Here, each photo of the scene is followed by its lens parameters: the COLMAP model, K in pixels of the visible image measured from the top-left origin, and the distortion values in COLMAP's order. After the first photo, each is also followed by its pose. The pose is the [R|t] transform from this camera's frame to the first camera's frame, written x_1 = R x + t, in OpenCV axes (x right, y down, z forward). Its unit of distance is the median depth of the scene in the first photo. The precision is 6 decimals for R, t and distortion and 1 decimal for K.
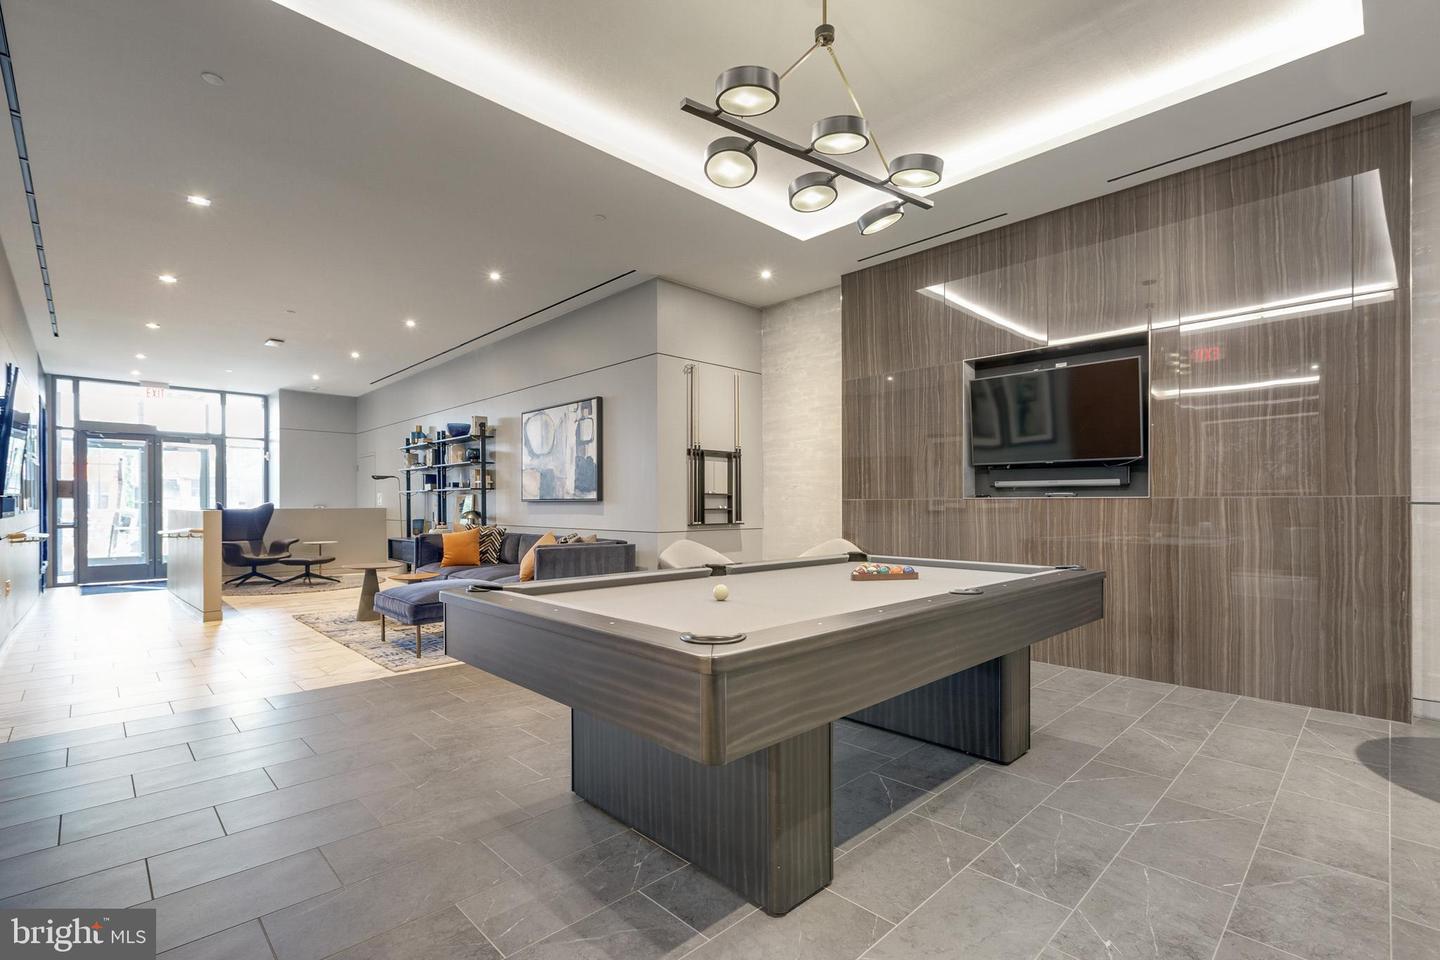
lens RADIAL K [[649.1, 0, 720.3], [0, 649.1, 507.7], [0, 0, 1]] dist [0.002540, -0.000328]
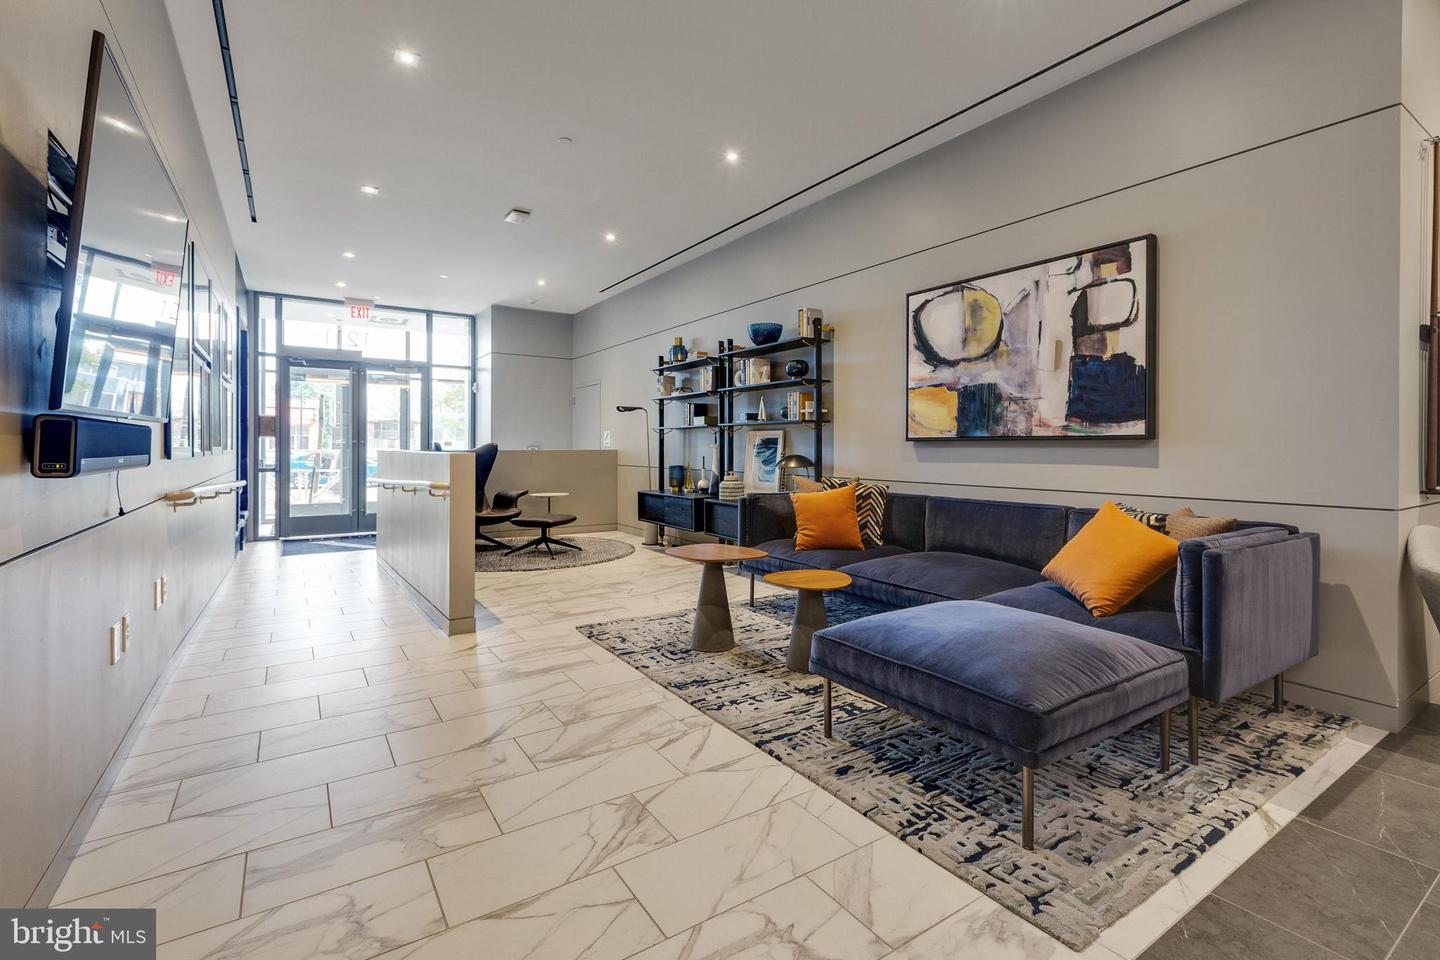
lens RADIAL K [[649.1, 0, 730.9], [0, 649.1, 445.2], [0, 0, 1]] dist [0.002540, -0.000328]
pose [[0.984142, 0.002896, -0.177361, -0.275380], [-0.004136, 0.999970, -0.006621, -0.000685], [0.177336, 0.007250, 0.984124, 0.288335]]
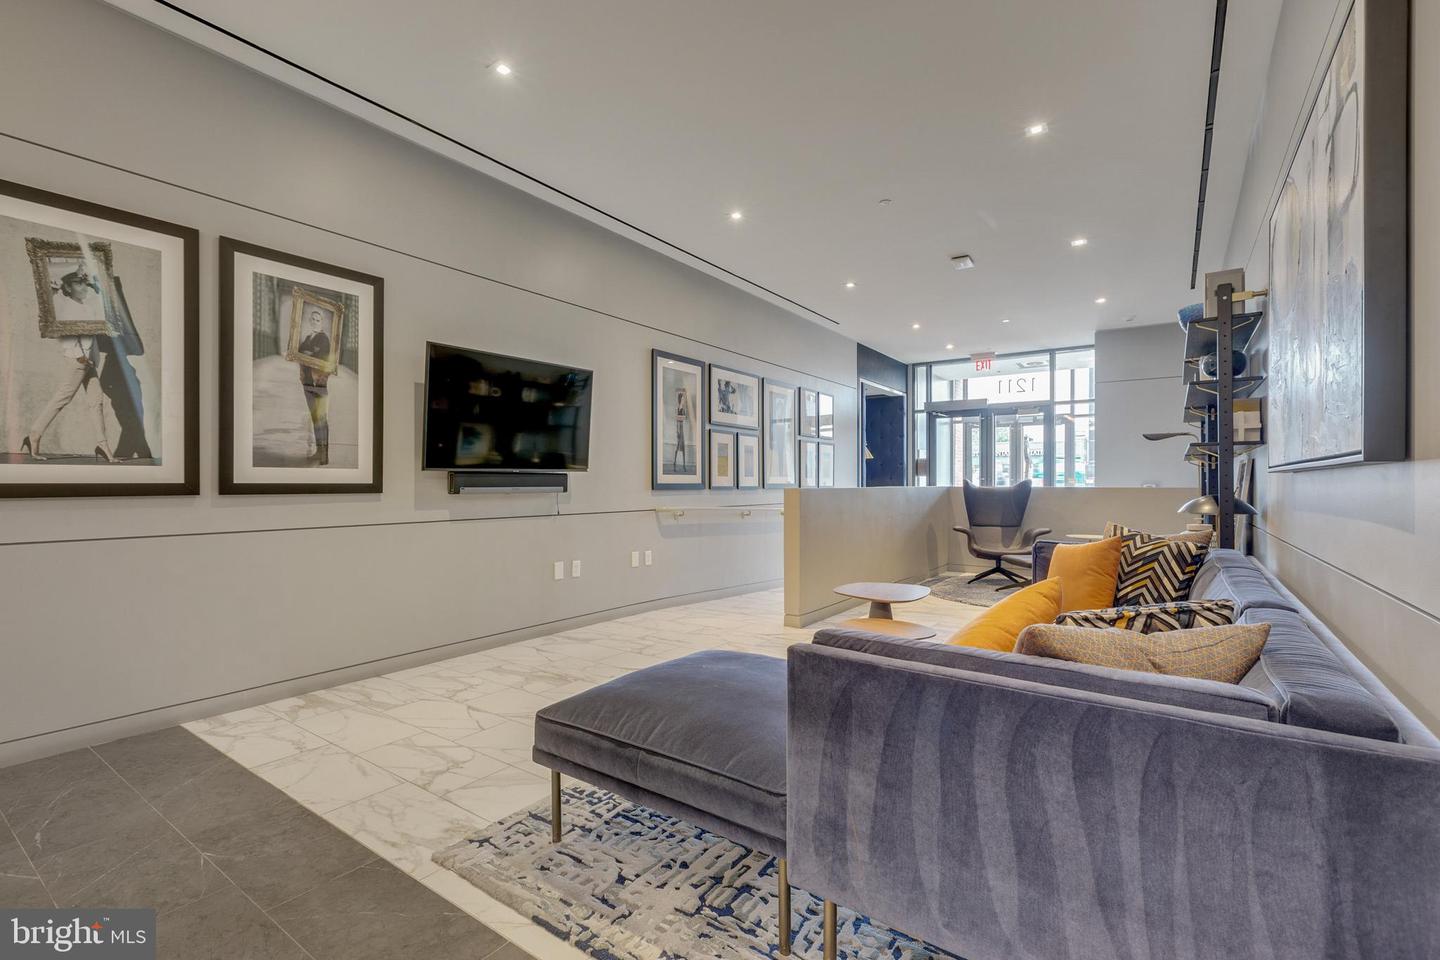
lens RADIAL K [[649.1, 0, 720.5], [0, 649.1, 480.3], [0, 0, 1]] dist [0.002540, -0.000328]
pose [[0.192734, -0.000682, -0.981251, -0.015562], [-0.010597, 0.999940, -0.002776, -0.001001], [0.981194, 0.010933, 0.192715, 0.494952]]
